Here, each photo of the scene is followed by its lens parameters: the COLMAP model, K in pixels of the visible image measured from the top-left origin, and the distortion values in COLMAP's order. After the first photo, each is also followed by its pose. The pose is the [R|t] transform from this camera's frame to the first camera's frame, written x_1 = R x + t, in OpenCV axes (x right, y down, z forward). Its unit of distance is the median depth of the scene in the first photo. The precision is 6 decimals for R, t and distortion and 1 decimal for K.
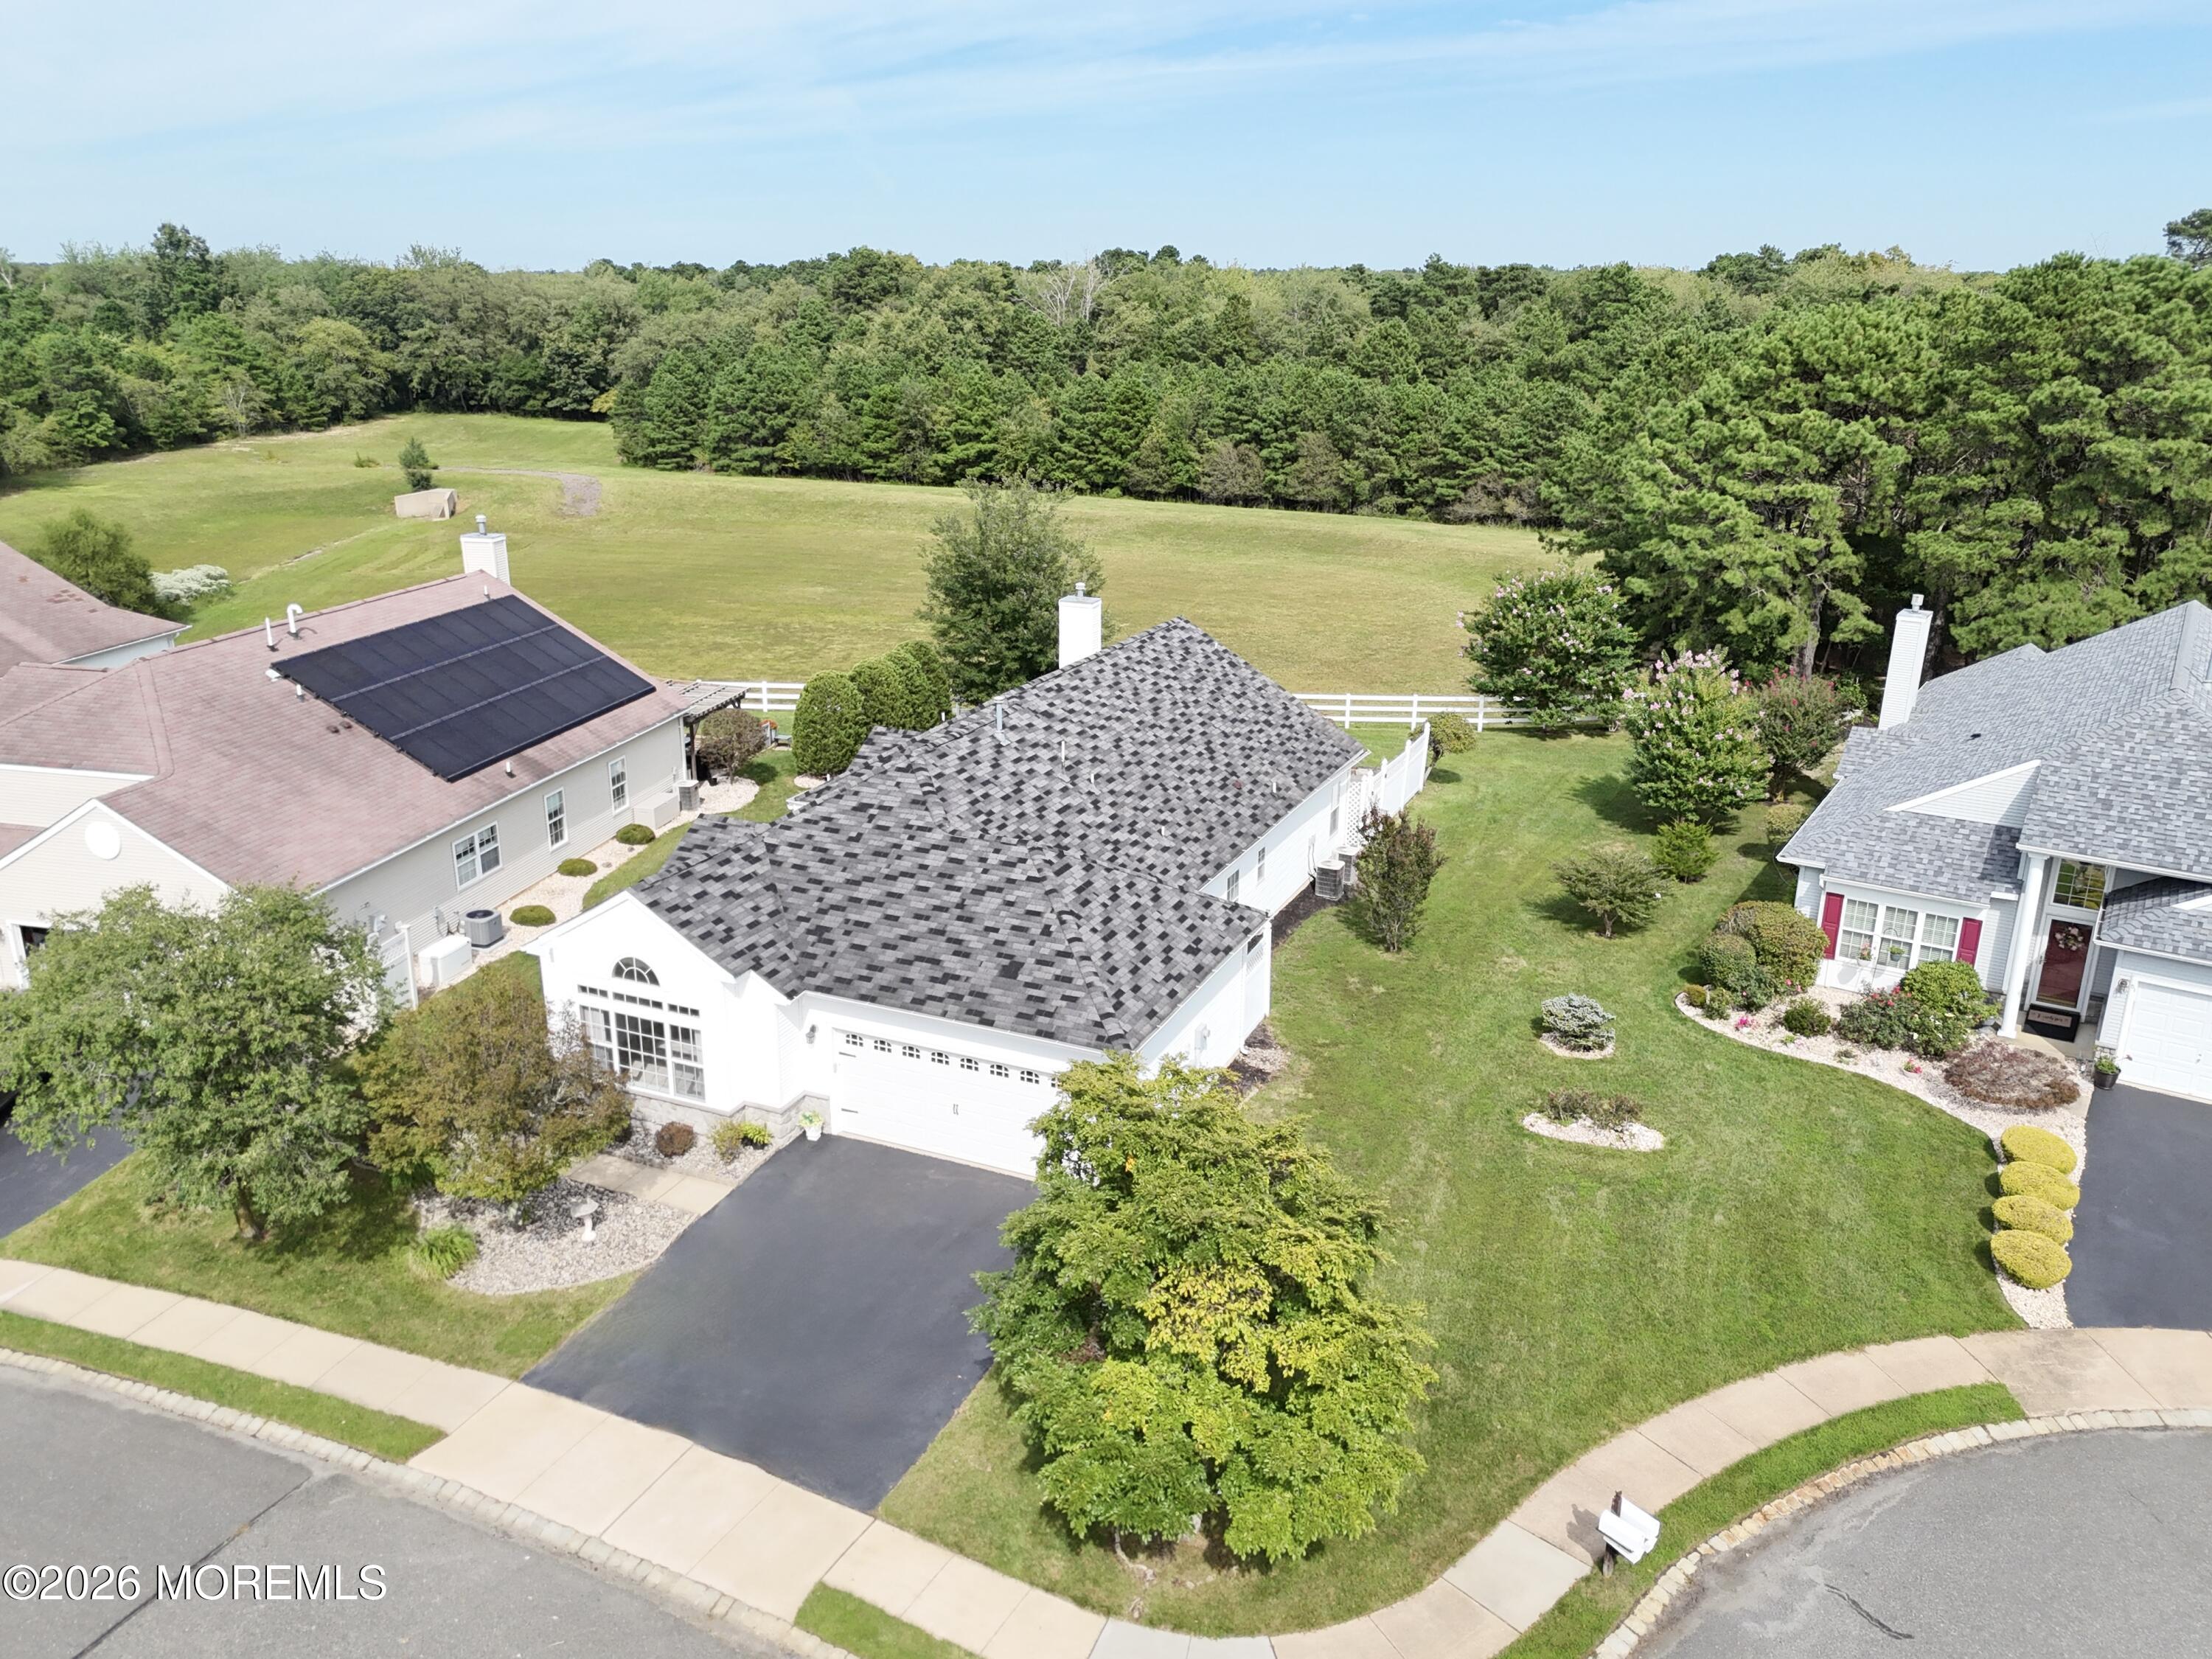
lens RADIAL K [[1628.4, 0, 1099.3], [0, 1628.4, 815.7], [0, 0, 1]] dist [0.085573, -0.097383]
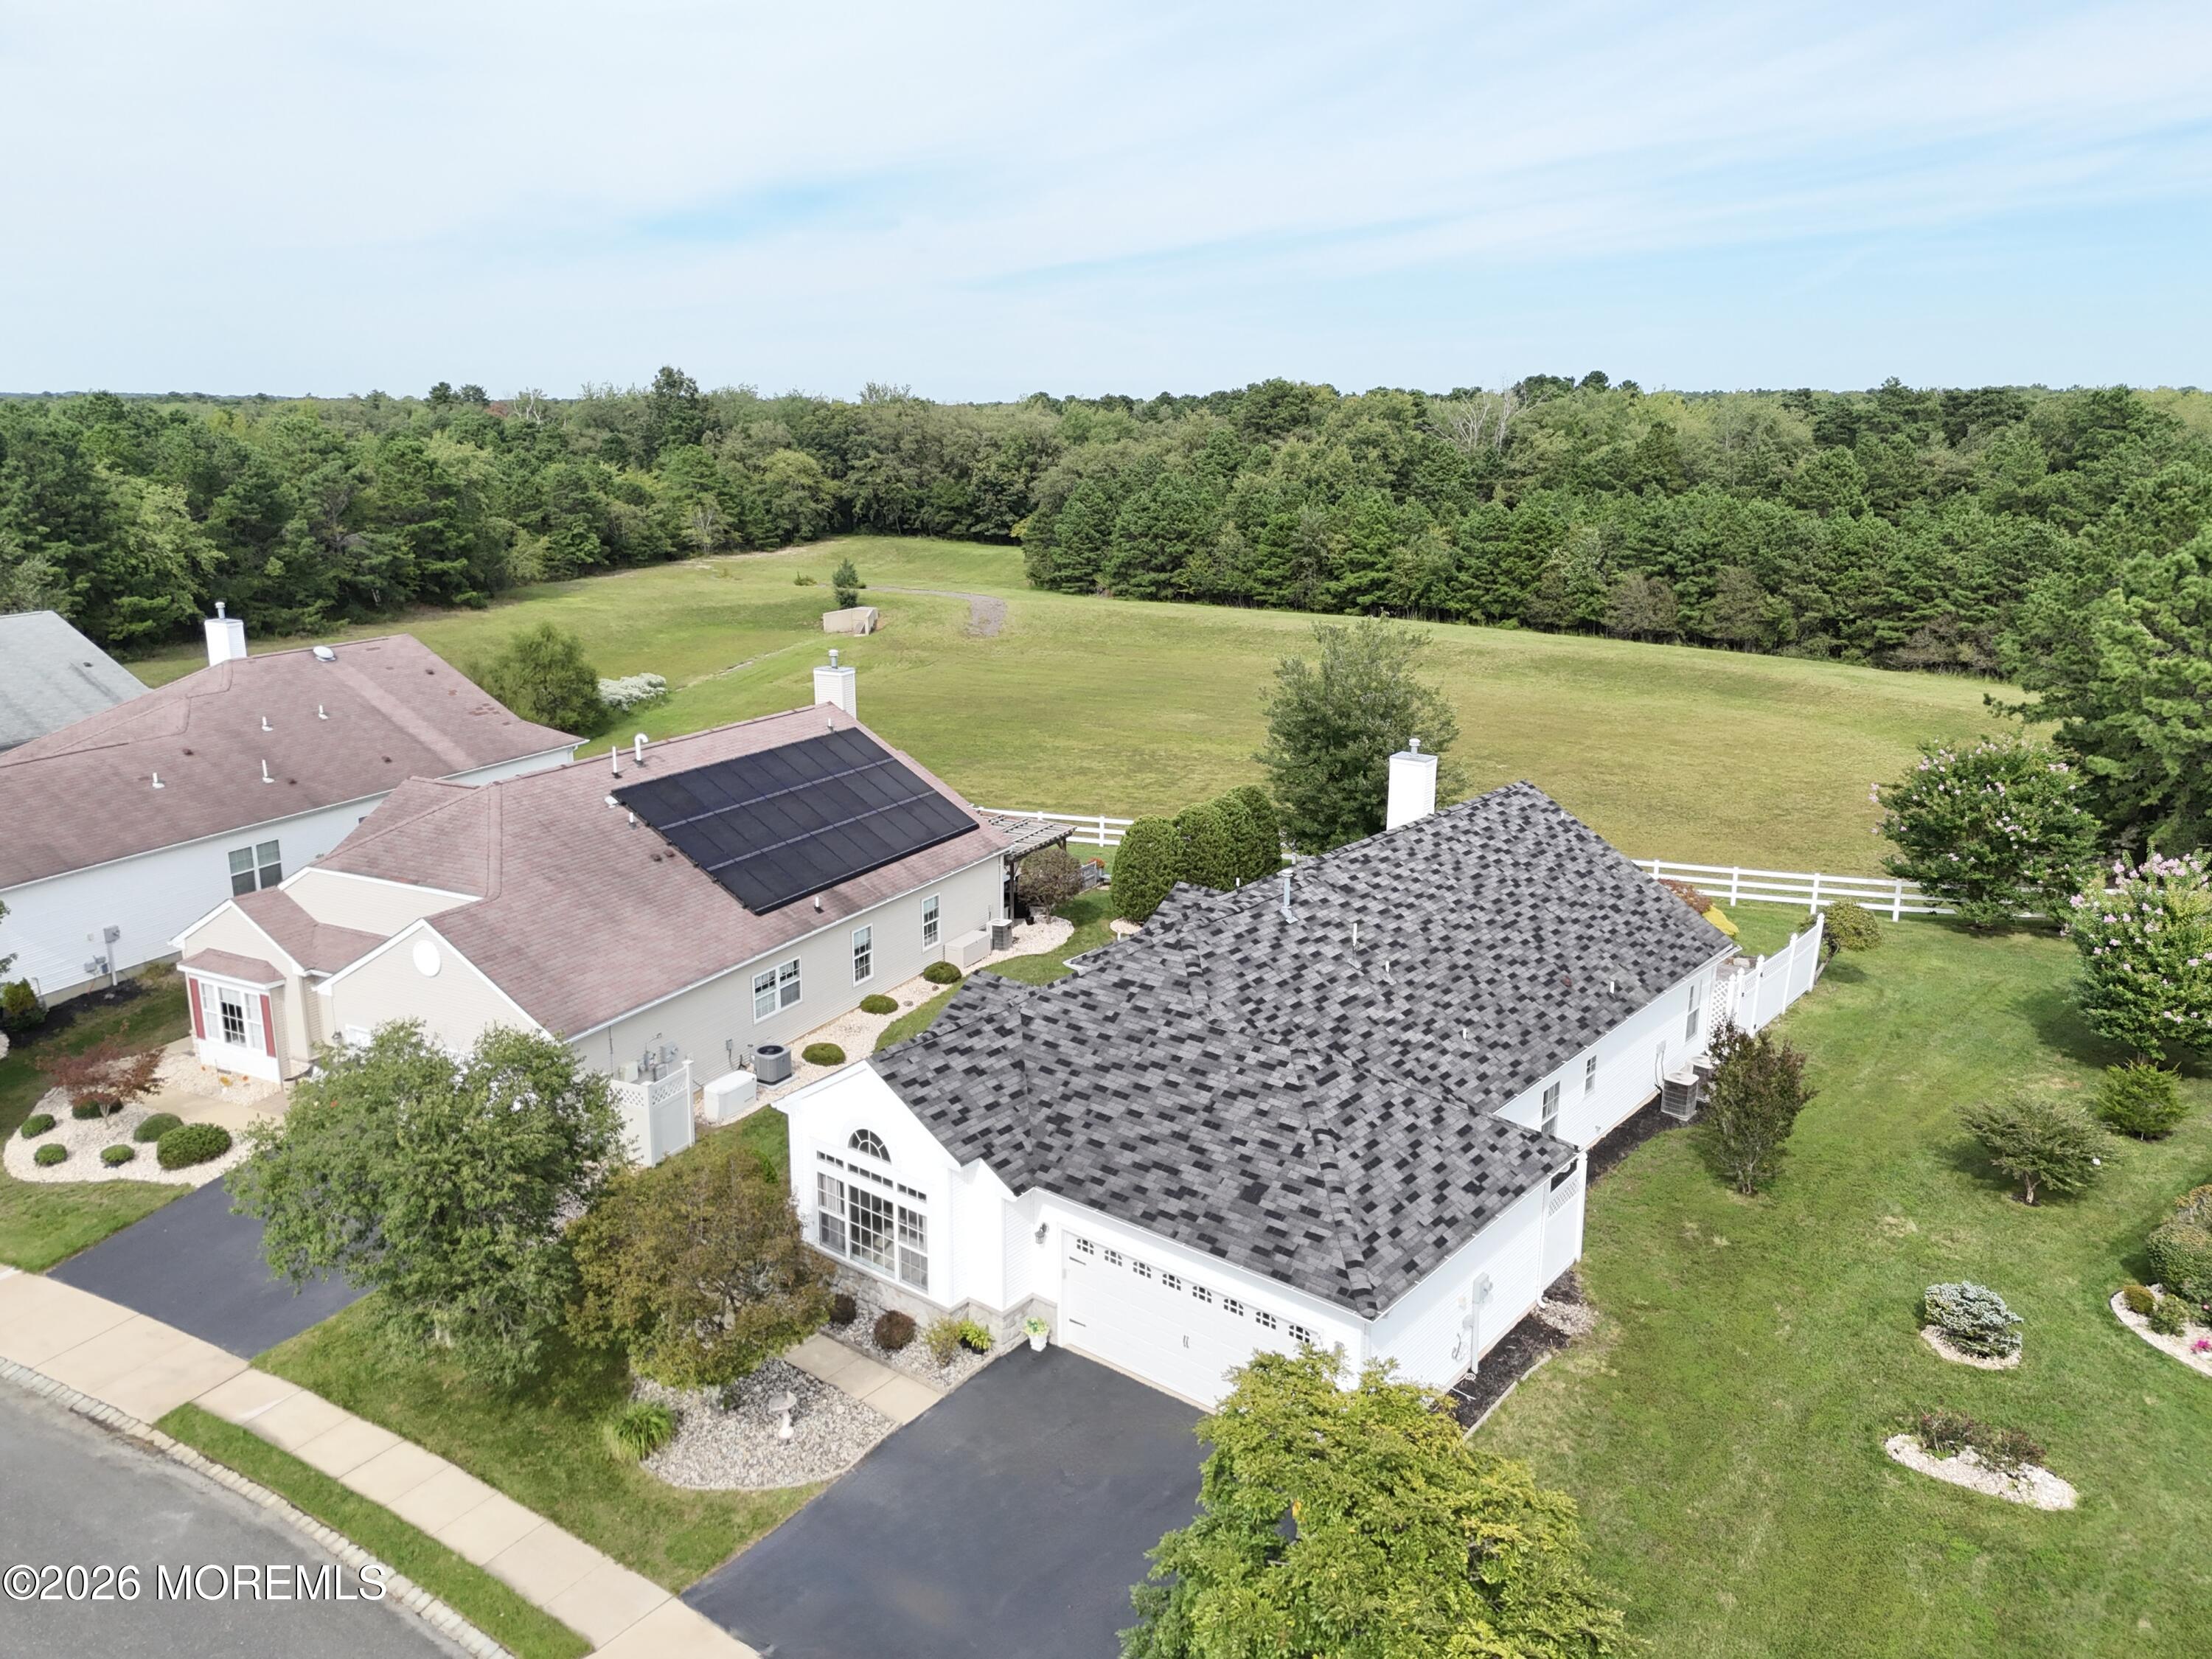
lens RADIAL K [[1623.5, 0, 1098.8], [0, 1623.5, 820.4], [0, 0, 1]] dist [0.088484, -0.097313]
pose [[0.968656, 0.056498, -0.241897, 0.049806], [-0.072588, 0.995667, -0.058123, -0.036116], [0.237565, 0.073860, 0.968560, 0.074636]]
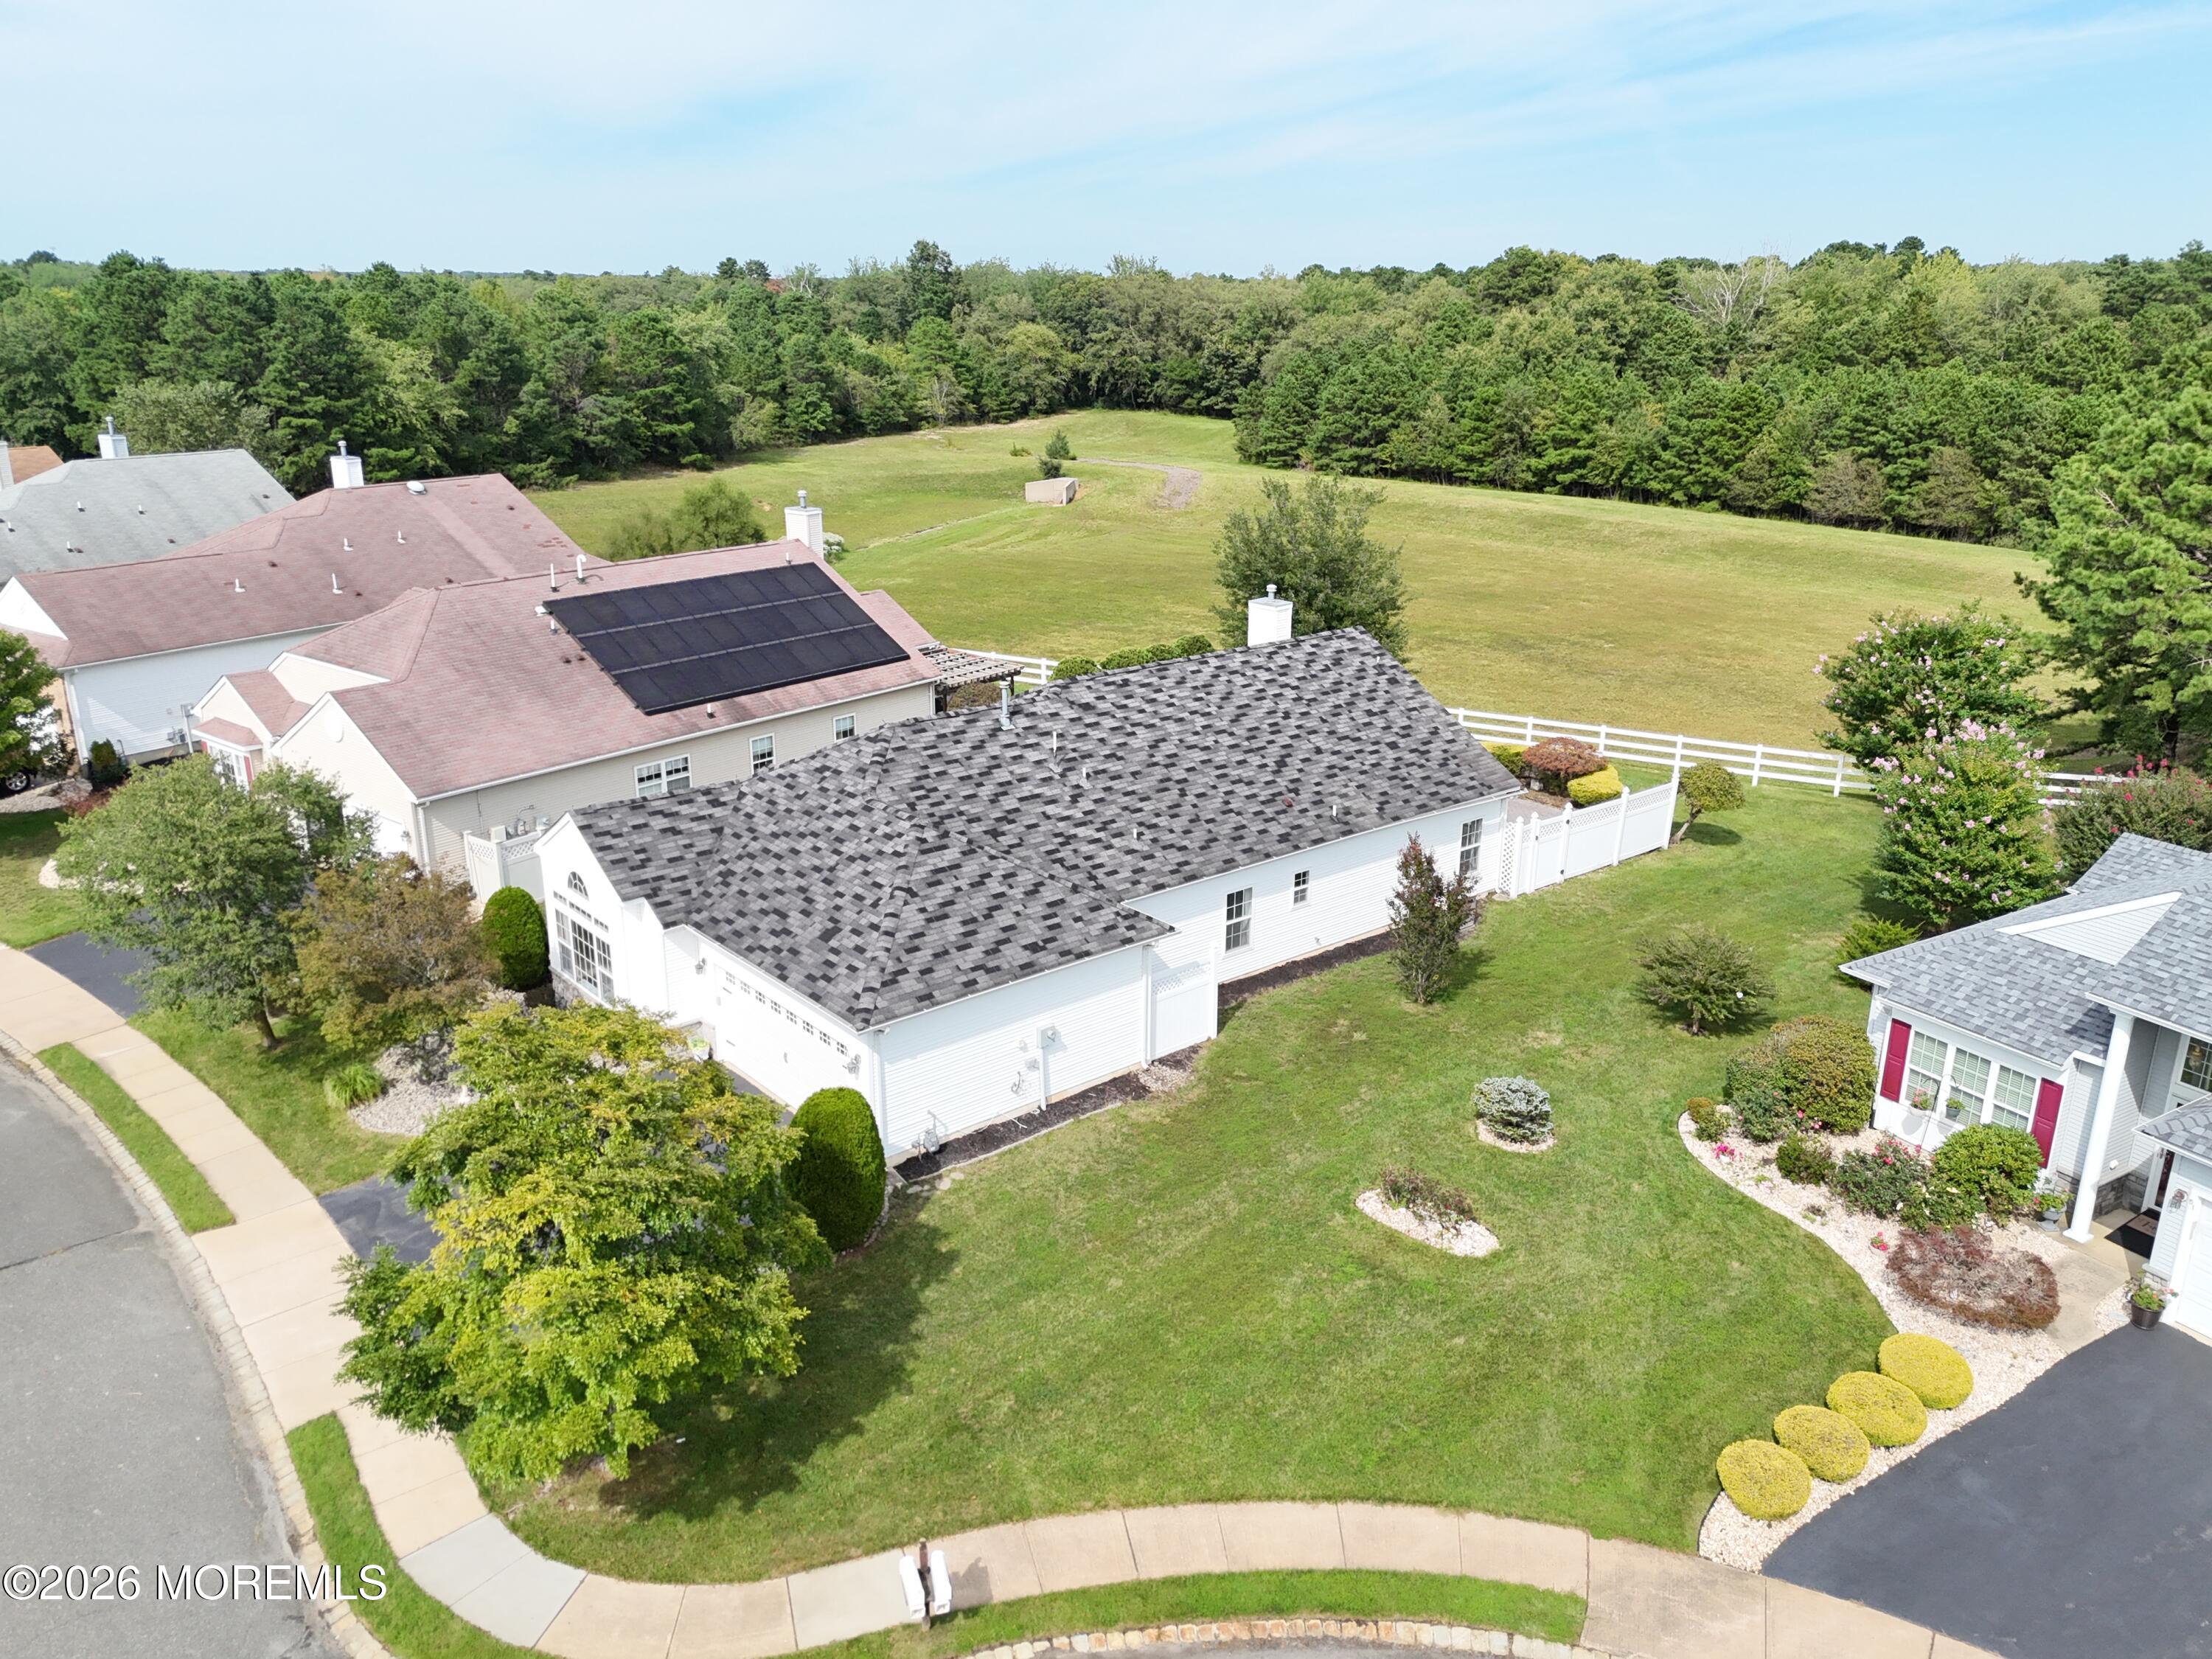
lens RADIAL K [[1628.4, 0, 1099.3], [0, 1628.4, 815.7], [0, 0, 1]] dist [0.085573, -0.097383]
pose [[0.902273, 0.128469, -0.411581, 0.381523], [-0.129273, 0.991268, 0.026016, -0.021703], [0.411329, 0.029733, 0.911002, 0.085574]]
